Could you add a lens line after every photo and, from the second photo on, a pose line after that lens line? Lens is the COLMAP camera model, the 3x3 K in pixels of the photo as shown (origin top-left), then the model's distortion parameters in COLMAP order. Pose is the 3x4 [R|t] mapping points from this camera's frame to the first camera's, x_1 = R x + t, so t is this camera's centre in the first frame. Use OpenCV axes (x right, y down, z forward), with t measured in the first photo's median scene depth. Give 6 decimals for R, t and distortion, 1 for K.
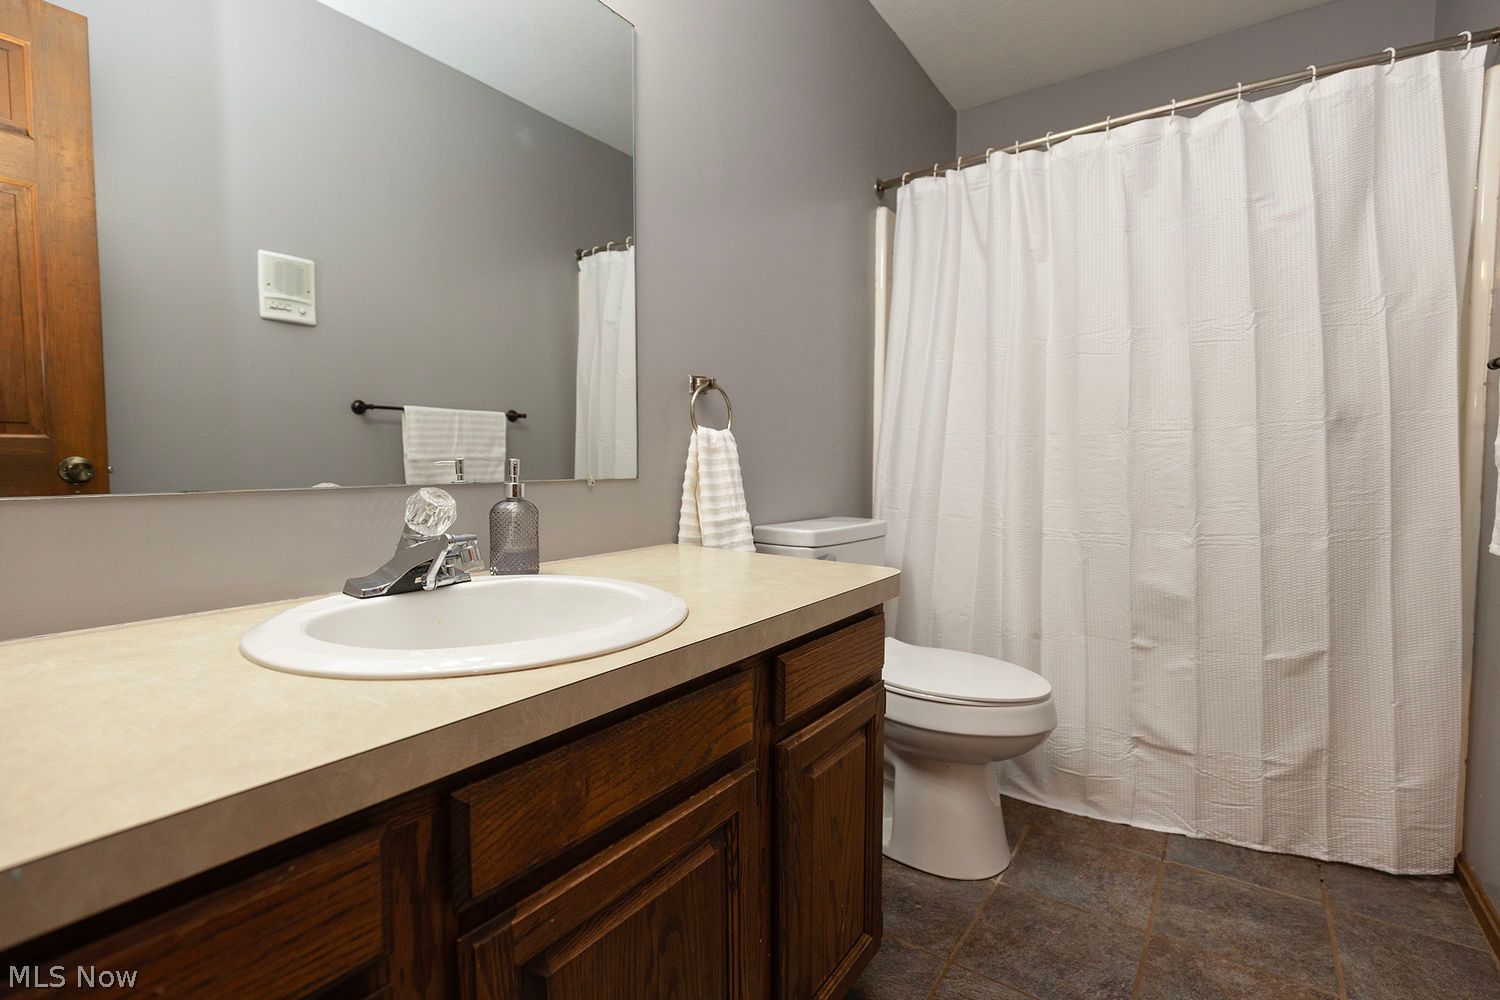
lens RADIAL K [[672.2, 0, 762.3], [0, 672.2, 497.2], [0, 0, 1]] dist [0.003489, 0.000263]
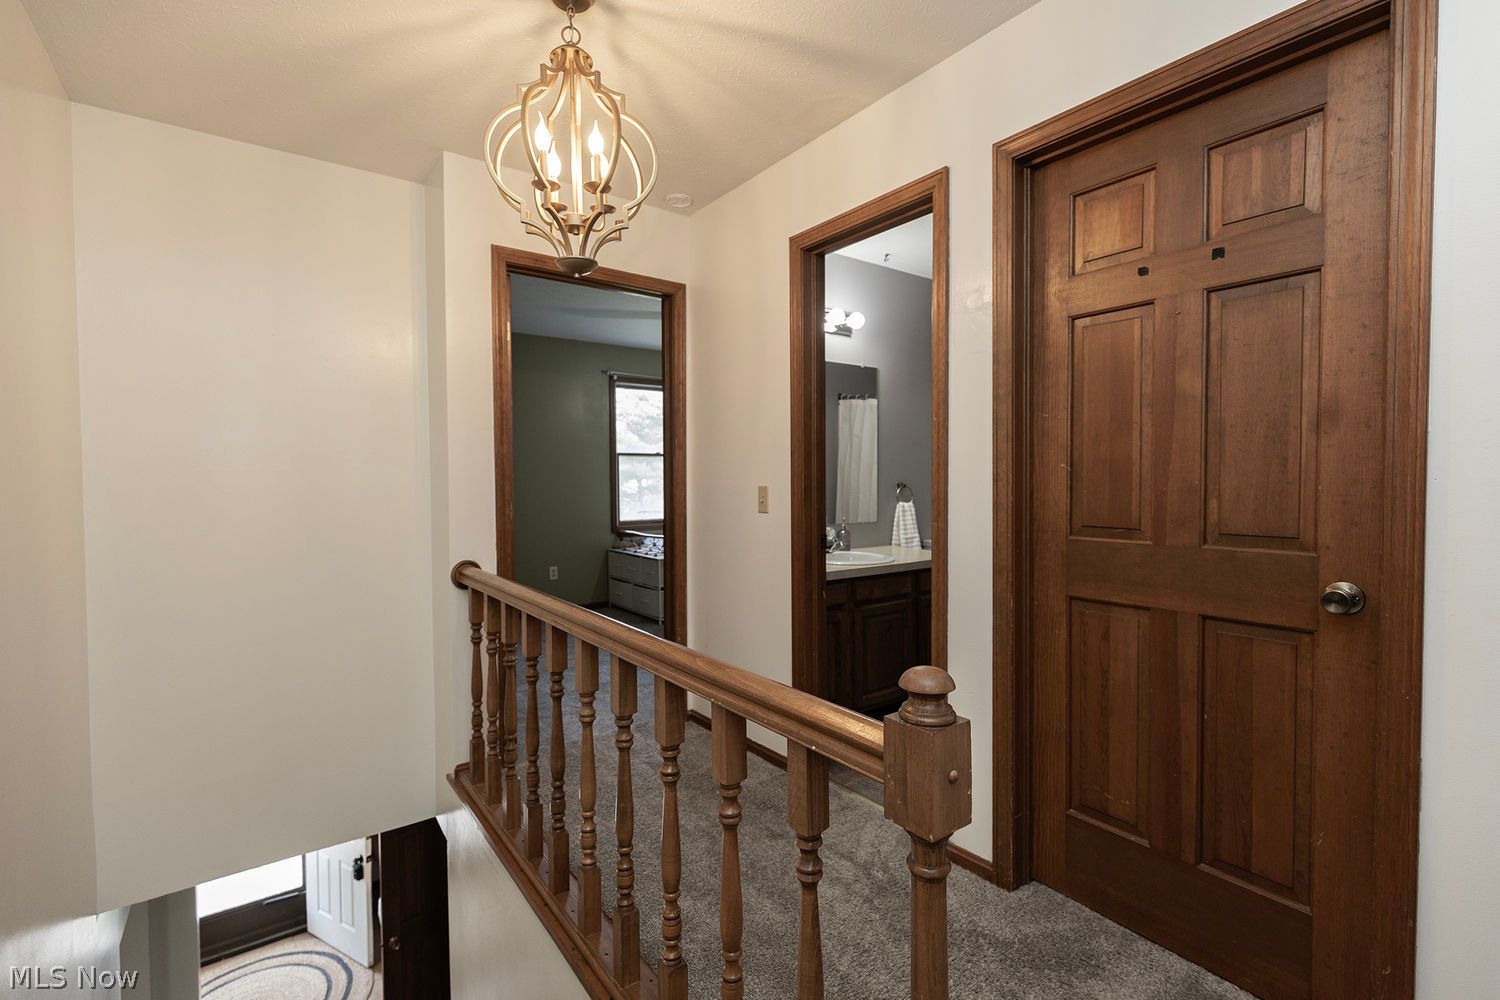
lens RADIAL K [[672.2, 0, 762.3], [0, 672.2, 497.2], [0, 0, 1]] dist [0.003489, 0.000263]
pose [[0.952416, 0.005507, -0.304751, 0.200193], [-0.013037, 0.999658, -0.022679, -0.056465], [0.304522, 0.025573, 0.952162, -1.715454]]
